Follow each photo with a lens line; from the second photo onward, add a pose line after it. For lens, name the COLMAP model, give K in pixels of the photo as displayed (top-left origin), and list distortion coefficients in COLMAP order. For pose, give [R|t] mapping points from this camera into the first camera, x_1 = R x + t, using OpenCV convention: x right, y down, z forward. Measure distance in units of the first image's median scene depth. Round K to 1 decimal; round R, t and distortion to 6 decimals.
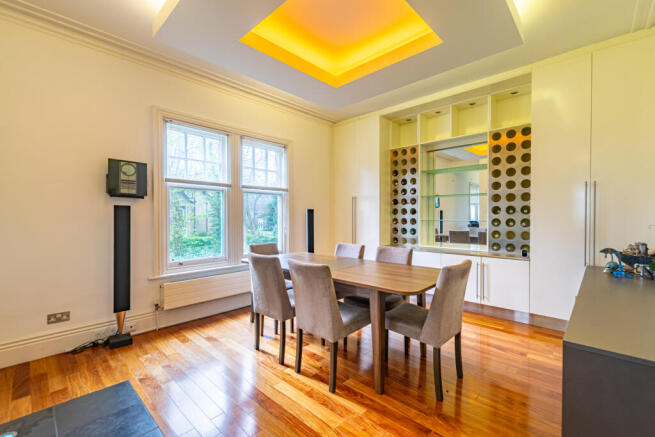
lens RADIAL K [[283.1, 0, 325.9], [0, 283.1, 216.5], [0, 0, 1]] dist [0.004133, 0.000242]
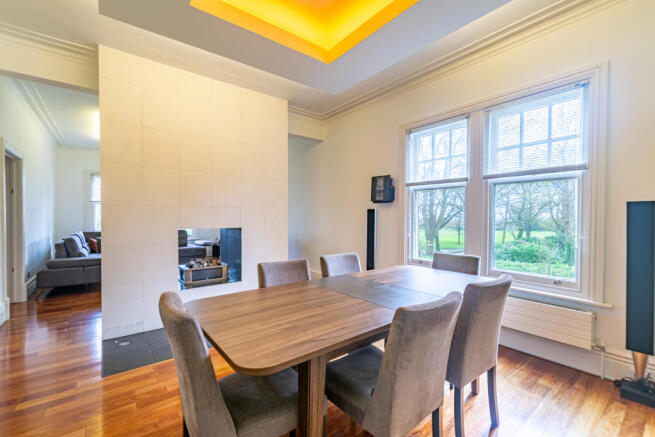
lens RADIAL K [[283.1, 0, 324.6], [0, 283.1, 221.8], [0, 0, 1]] dist [0.004133, 0.000242]
pose [[-0.148061, 0.023018, -0.988710, 0.571405], [0.000479, 0.999731, 0.023203, -0.006508], [0.988978, 0.002962, -0.148032, 0.774190]]
